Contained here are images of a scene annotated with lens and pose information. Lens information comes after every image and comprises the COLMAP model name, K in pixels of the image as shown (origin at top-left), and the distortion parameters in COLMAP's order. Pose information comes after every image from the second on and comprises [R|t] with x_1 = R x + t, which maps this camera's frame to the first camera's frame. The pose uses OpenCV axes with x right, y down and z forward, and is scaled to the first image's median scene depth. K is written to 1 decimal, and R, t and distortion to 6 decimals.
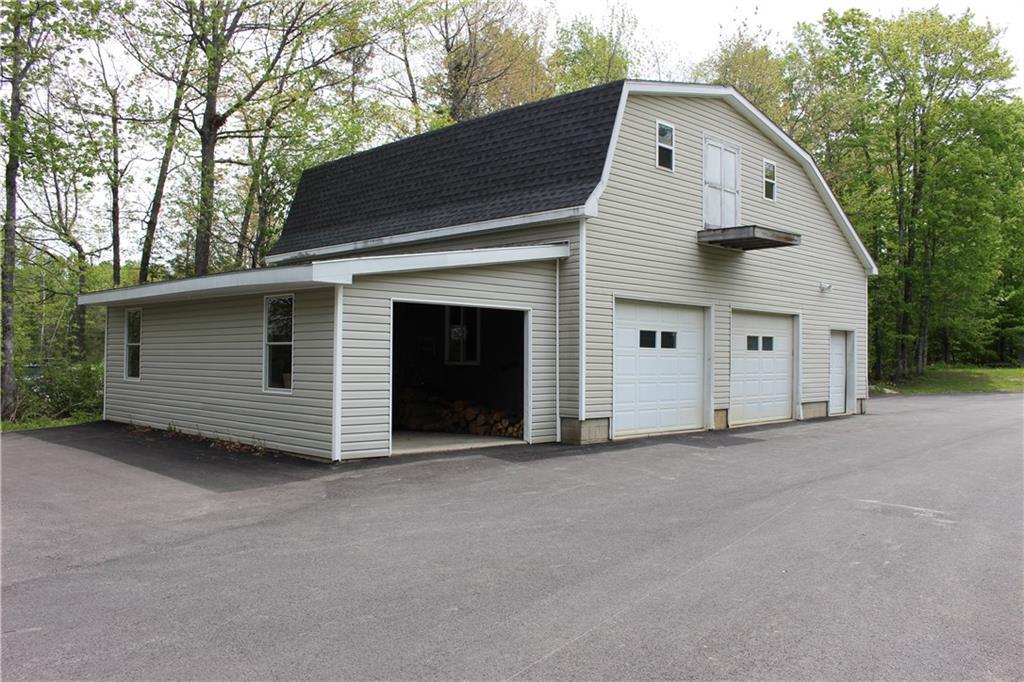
lens RADIAL K [[844.8, 0, 506.6], [0, 844.8, 343.7], [0, 0, 1]] dist [-0.149999, 0.104333]
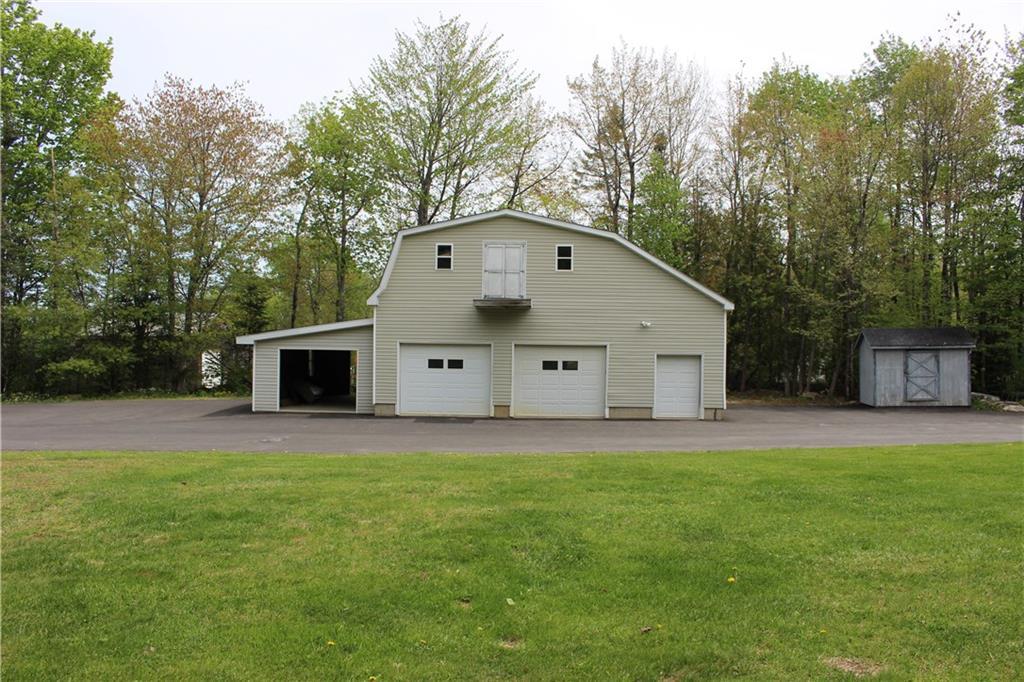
lens RADIAL K [[844.8, 0, 510.4], [0, 844.8, 345.5], [0, 0, 1]] dist [-0.149999, 0.104333]
pose [[0.691669, 0.001345, -0.722213, 1.538090], [0.006111, 0.999952, 0.007714, -0.055896], [0.722189, -0.009749, 0.691627, -0.151139]]
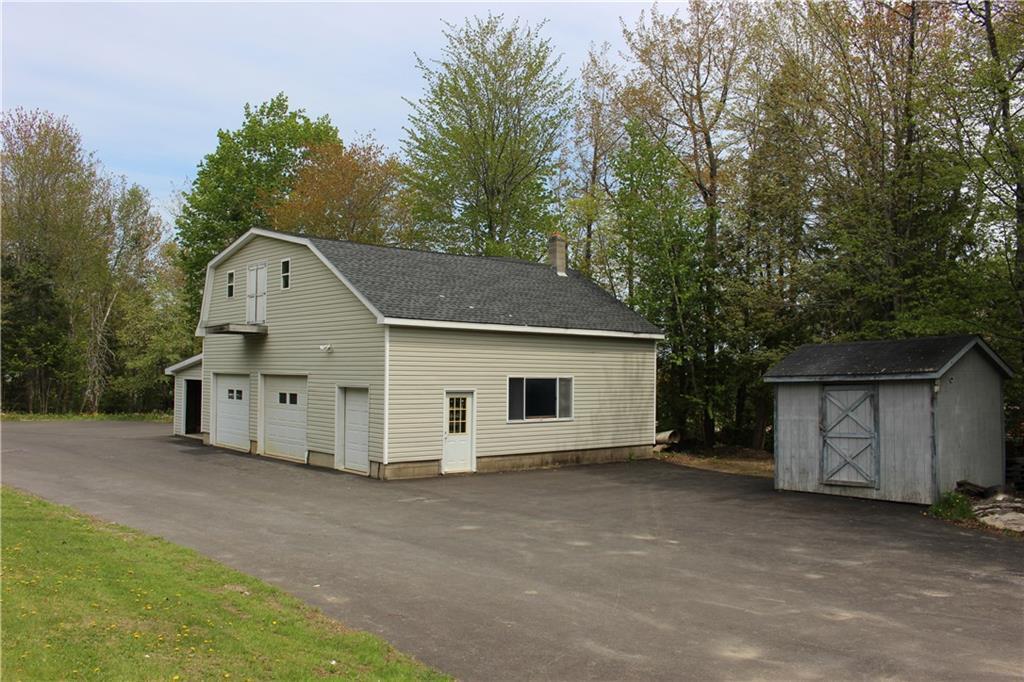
lens RADIAL K [[844.8, 0, 517.5], [0, 844.8, 339.7], [0, 0, 1]] dist [-0.149999, 0.104333]
pose [[-0.044732, -0.051873, -0.997651, 1.828084], [0.002831, 0.998640, -0.052051, -0.026519], [0.998995, -0.005153, -0.044525, 1.613087]]
